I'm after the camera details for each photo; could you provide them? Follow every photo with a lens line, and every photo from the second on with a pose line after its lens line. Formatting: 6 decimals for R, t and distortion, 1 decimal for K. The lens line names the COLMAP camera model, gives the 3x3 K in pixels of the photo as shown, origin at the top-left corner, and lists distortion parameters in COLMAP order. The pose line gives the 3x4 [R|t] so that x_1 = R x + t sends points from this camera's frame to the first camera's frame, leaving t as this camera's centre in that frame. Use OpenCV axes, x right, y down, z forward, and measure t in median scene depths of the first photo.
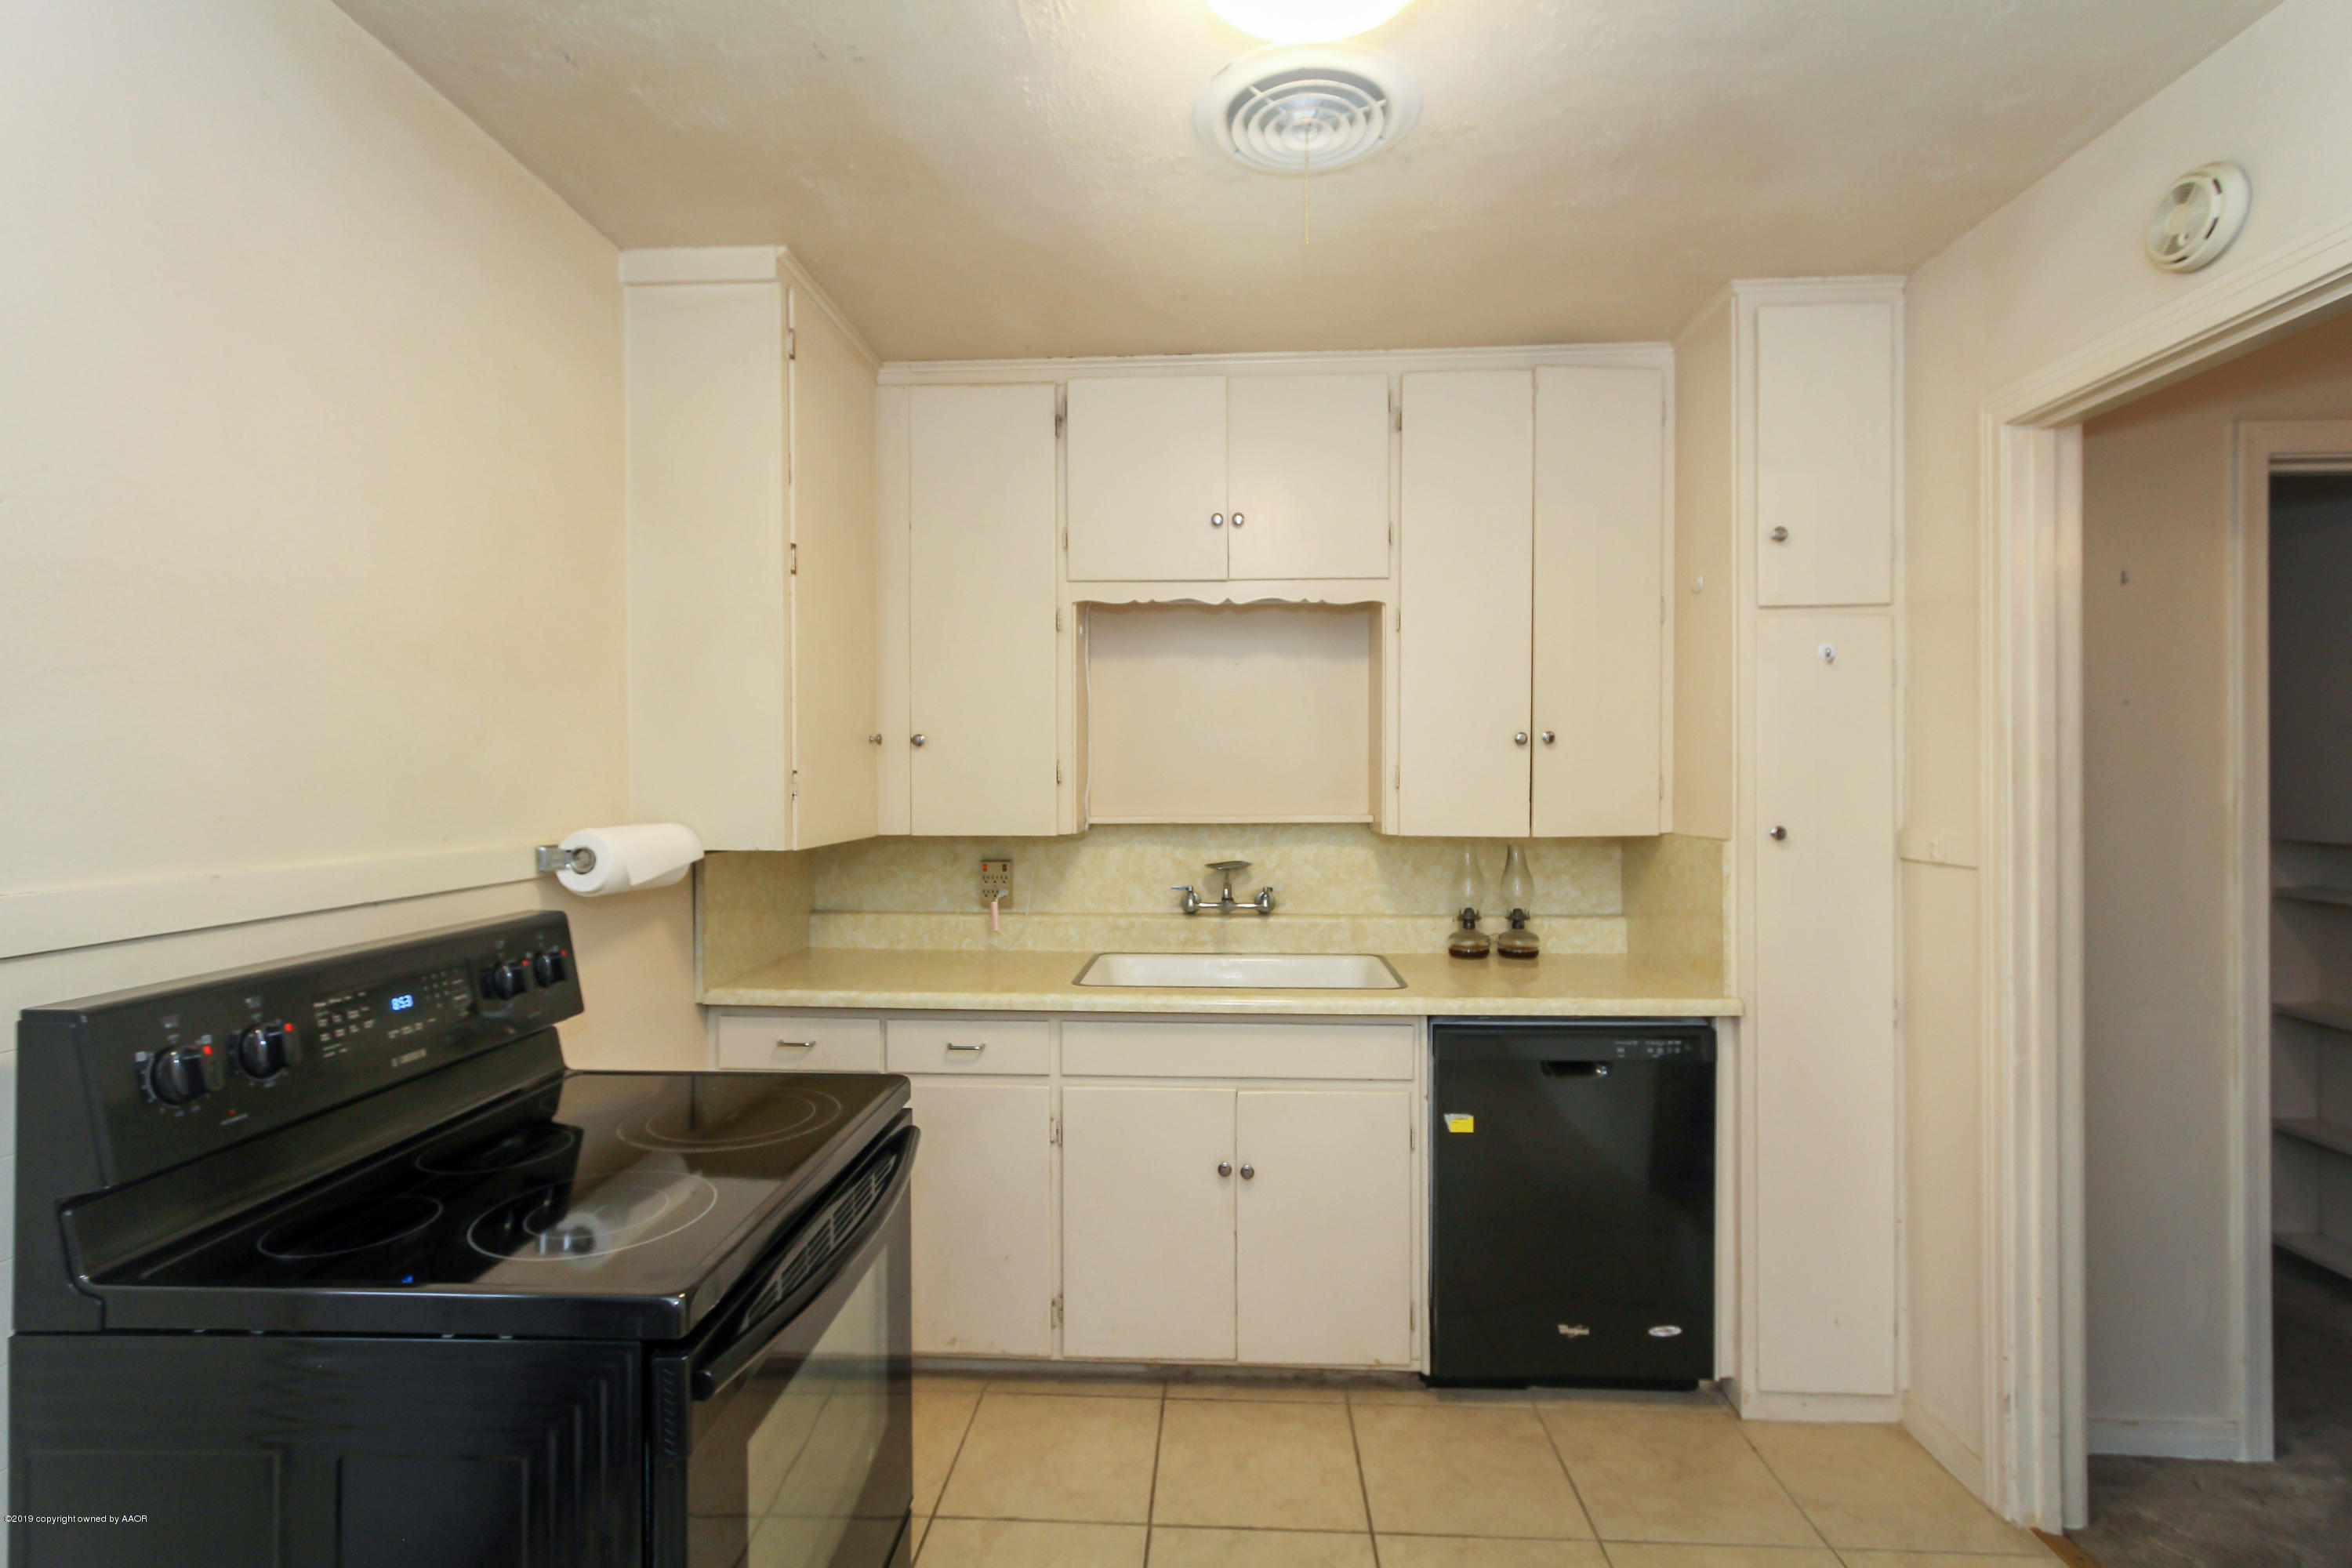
lens RADIAL K [[1076.5, 0, 1169.4], [0, 1076.5, 783.6], [0, 0, 1]] dist [-0.002636, 0.000470]
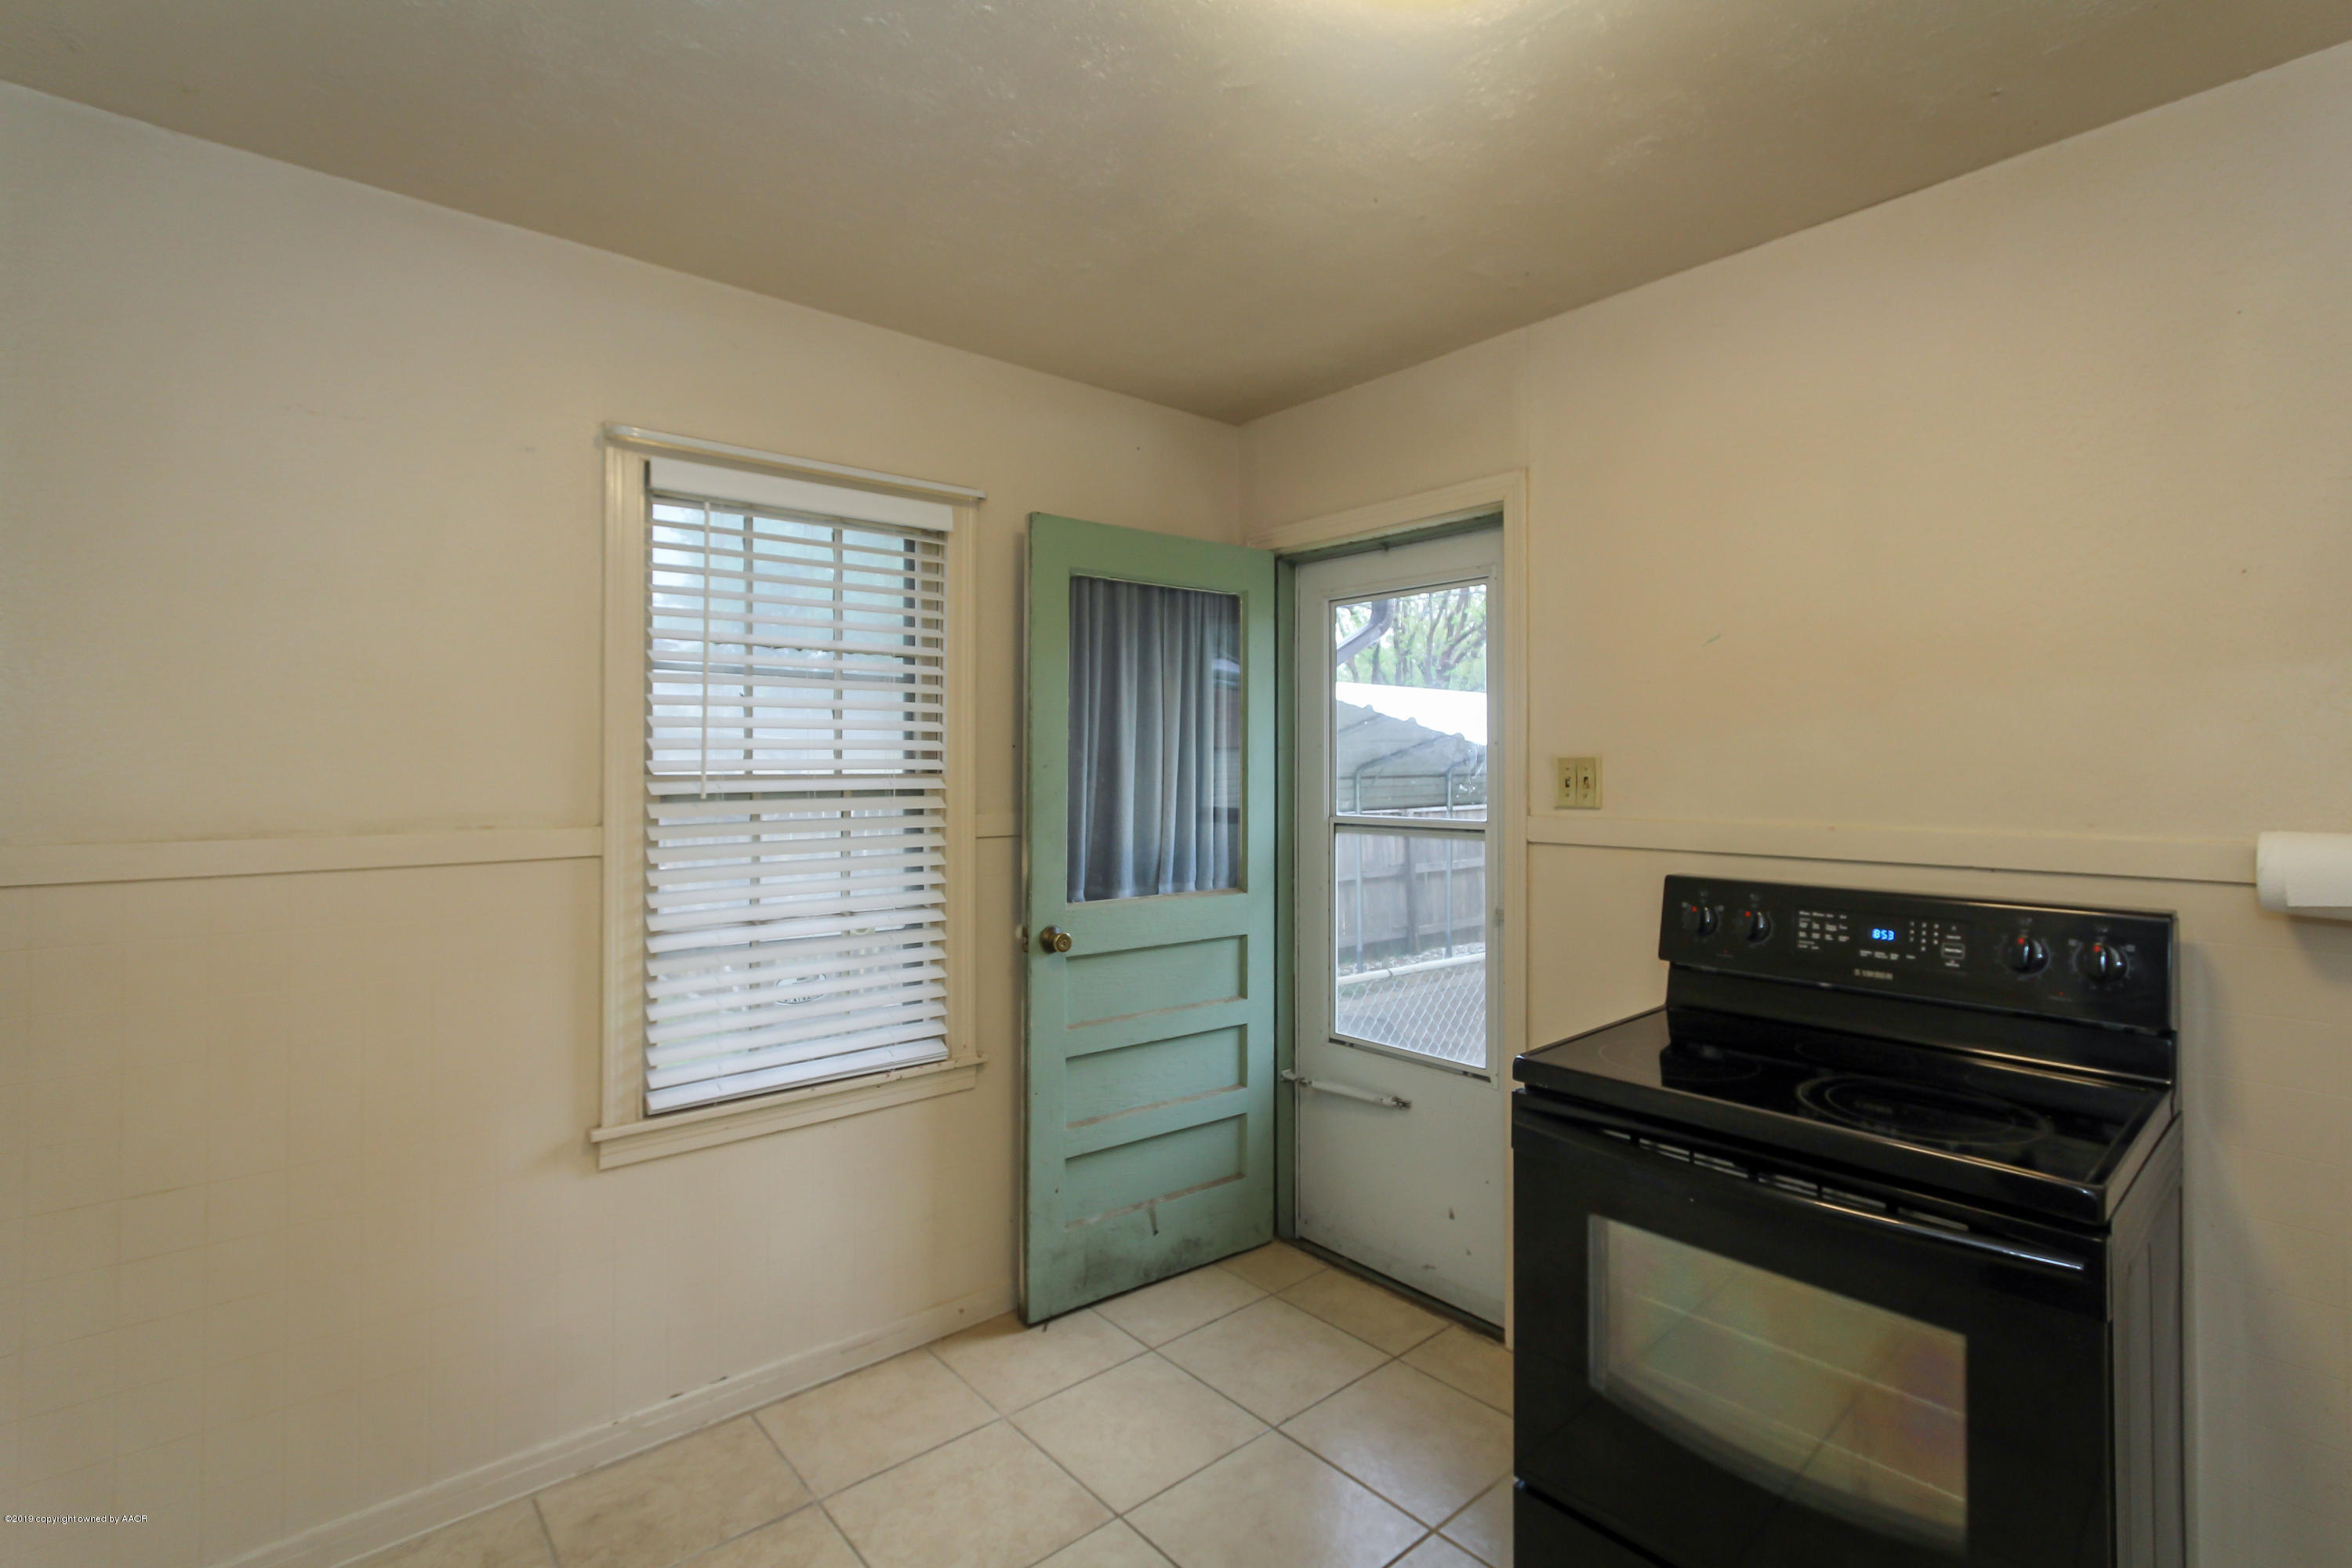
lens RADIAL K [[1078.1, 0, 1184.5], [0, 1078.1, 759.3], [0, 0, 1]] dist [-0.000240, 0.001308]
pose [[-0.720999, -0.001953, -0.692933, 0.443195], [-0.002020, 0.999998, -0.000717, -0.006625], [0.692933, 0.000883, -0.721002, 0.711255]]
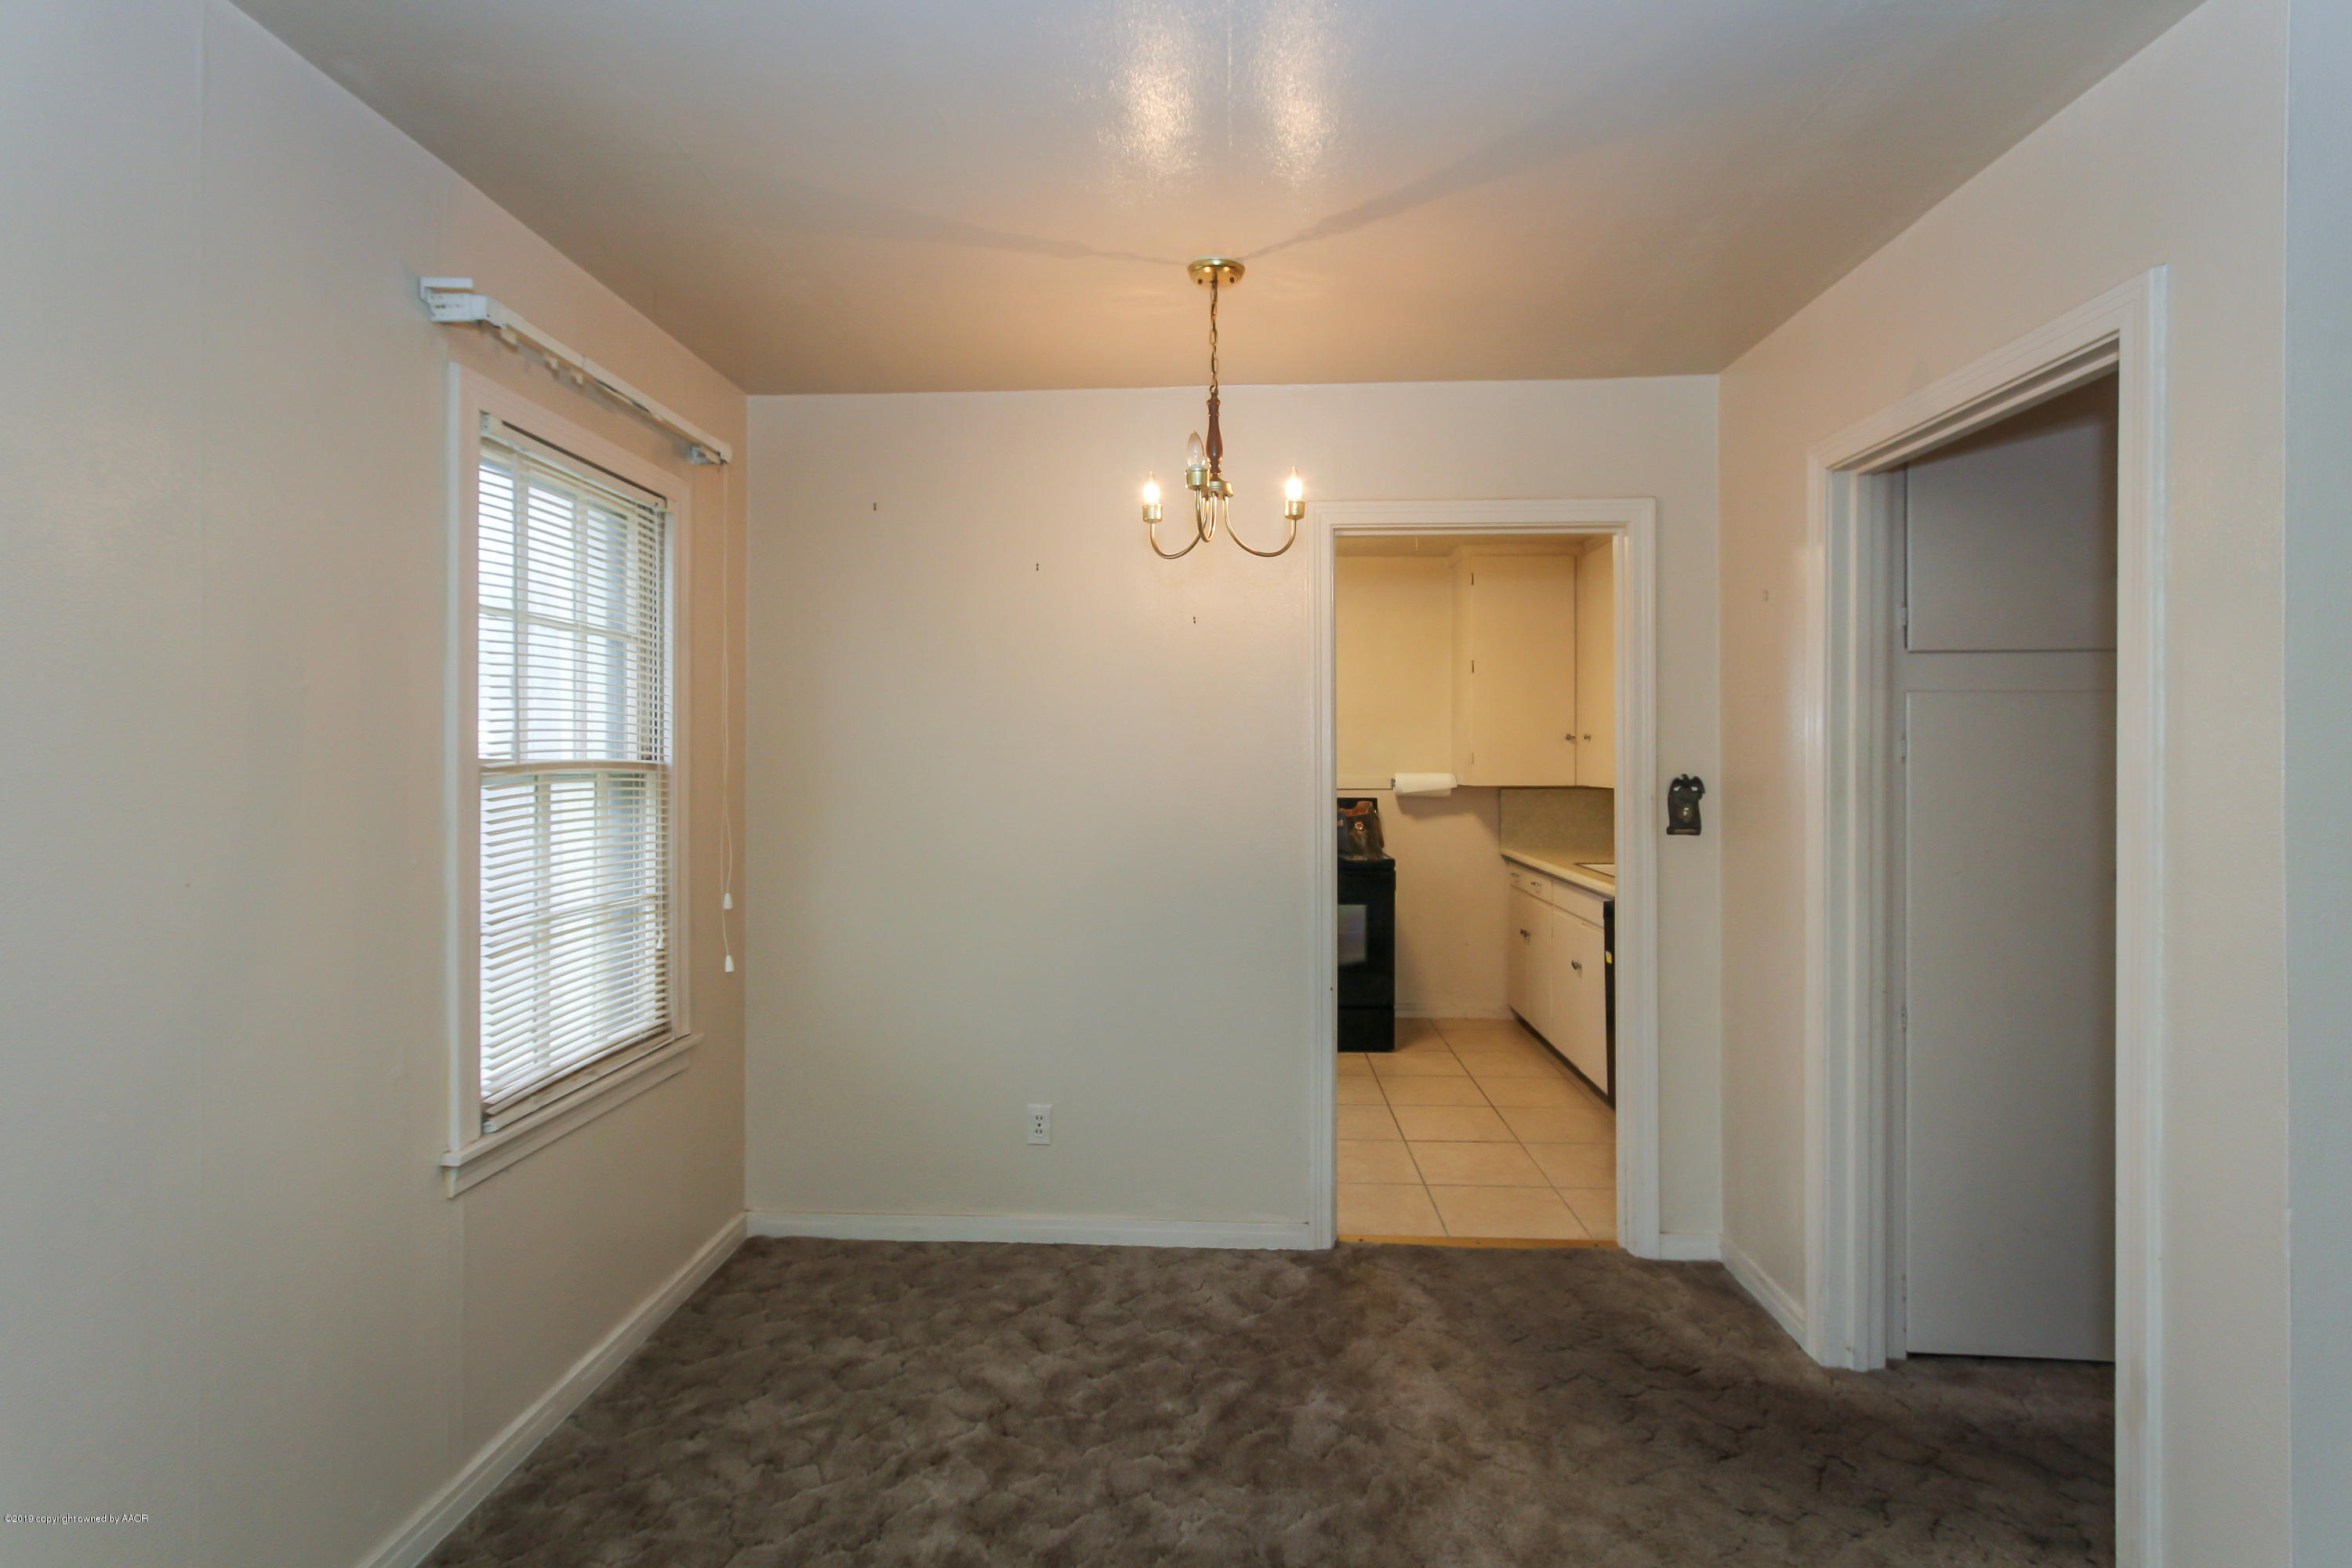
lens RADIAL K [[1097.8, 0, 1162.2], [0, 1097.8, 762.9], [0, 0, 1]] dist [0.000648, 0.000532]
pose [[-0.010076, 0.010292, -0.999896, 1.770354], [-0.005947, 0.999929, 0.010352, -0.009200], [0.999932, 0.006051, -0.010014, 0.261422]]
